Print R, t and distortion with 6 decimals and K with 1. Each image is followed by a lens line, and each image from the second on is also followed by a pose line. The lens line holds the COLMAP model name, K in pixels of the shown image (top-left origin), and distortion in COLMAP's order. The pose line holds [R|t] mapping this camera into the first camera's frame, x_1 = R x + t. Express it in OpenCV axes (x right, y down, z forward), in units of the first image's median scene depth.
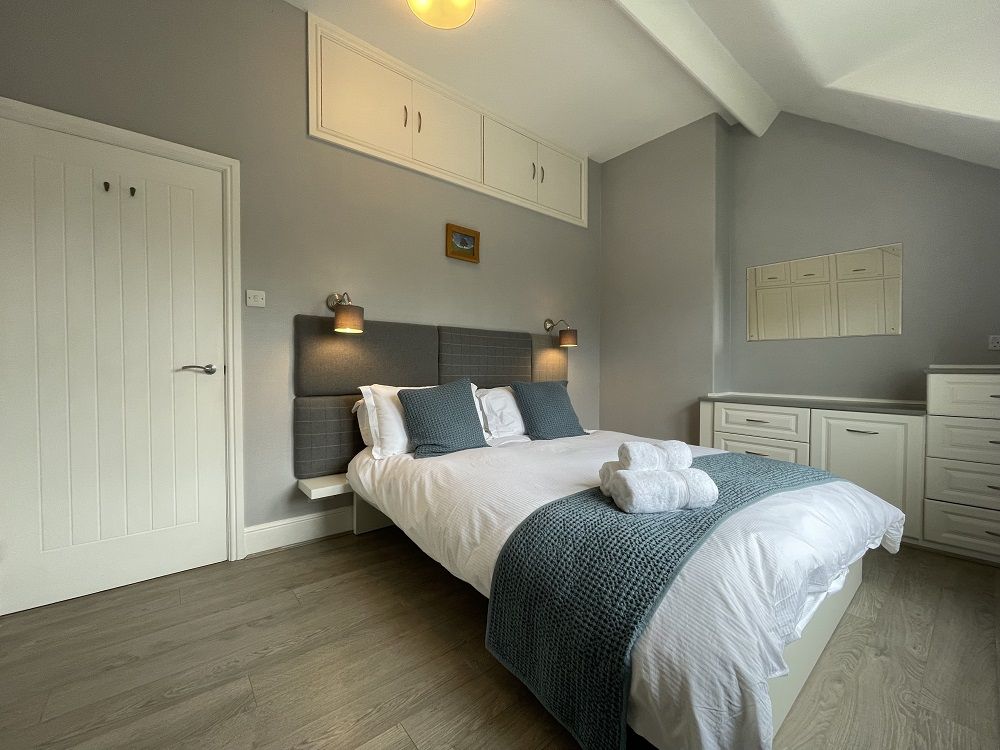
lens RADIAL K [[411.9, 0, 491.3], [0, 411.9, 375.7], [0, 0, 1]] dist [-0.000218, -0.000127]
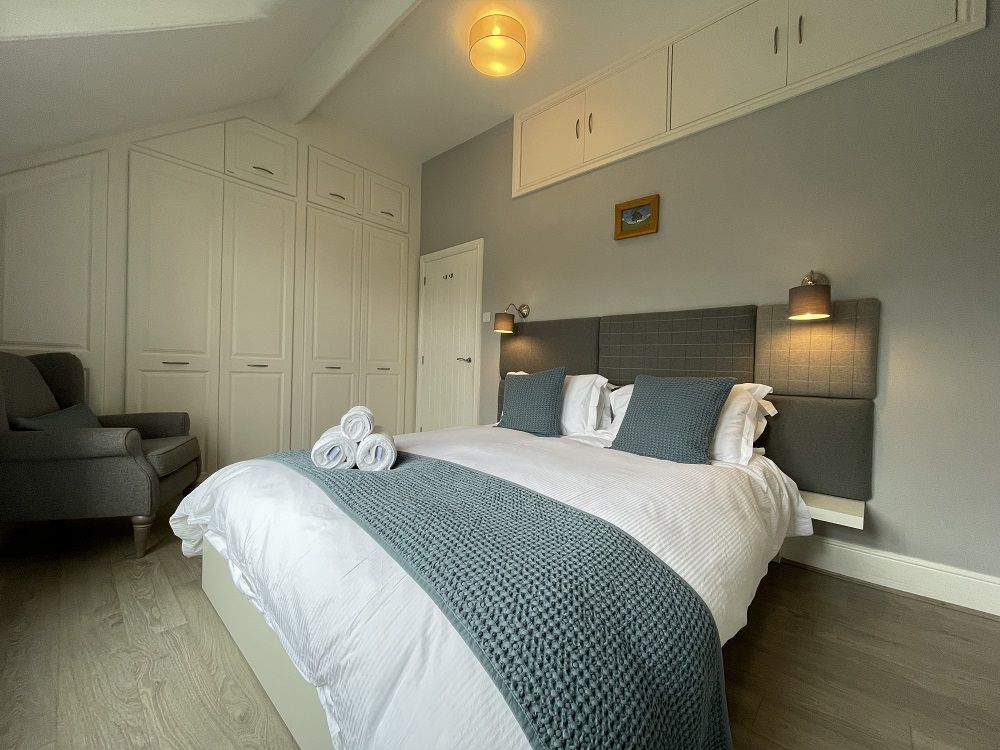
lens RADIAL K [[411.9, 0, 491.3], [0, 411.9, 375.7], [0, 0, 1]] dist [-0.000218, -0.000127]
pose [[0.110968, 0.011082, -0.993762, 0.884453], [-0.055701, 0.998435, 0.004914, 0.029474], [0.992262, 0.054808, 0.111411, 0.712465]]
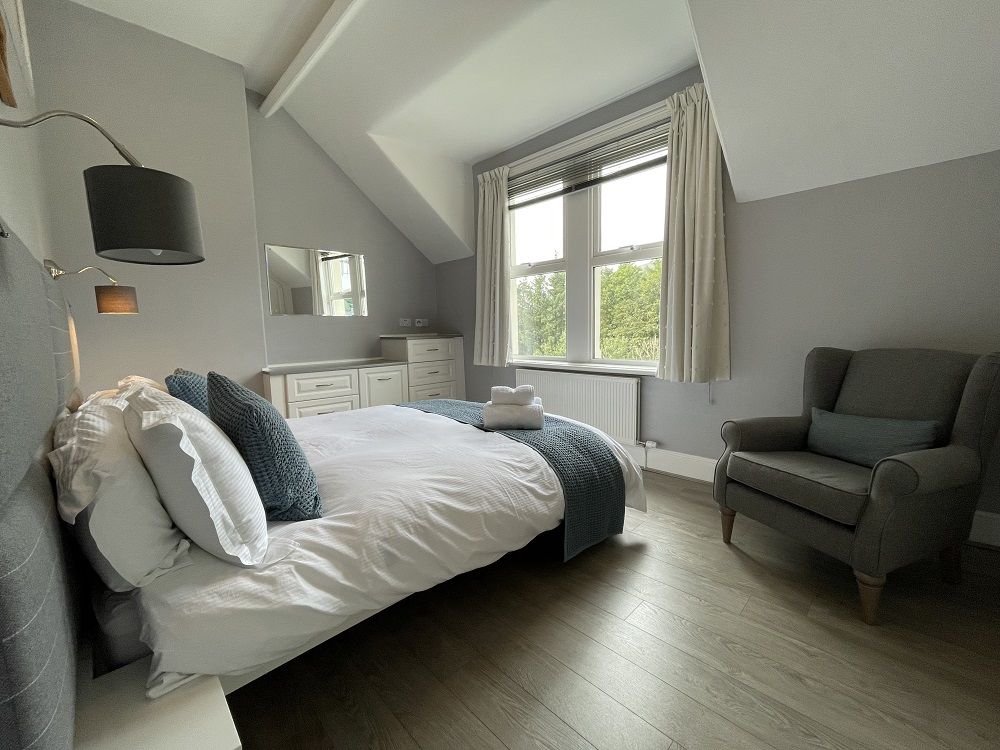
lens RADIAL K [[408.1, 0, 497.8], [0, 408.1, 372.3], [0, 0, 1]] dist [0.000108, 0.000111]
pose [[-0.077313, -0.107510, 0.991193, -0.608406], [0.048725, 0.992574, 0.111460, -0.036522], [-0.995815, 0.056914, -0.071501, 0.654297]]
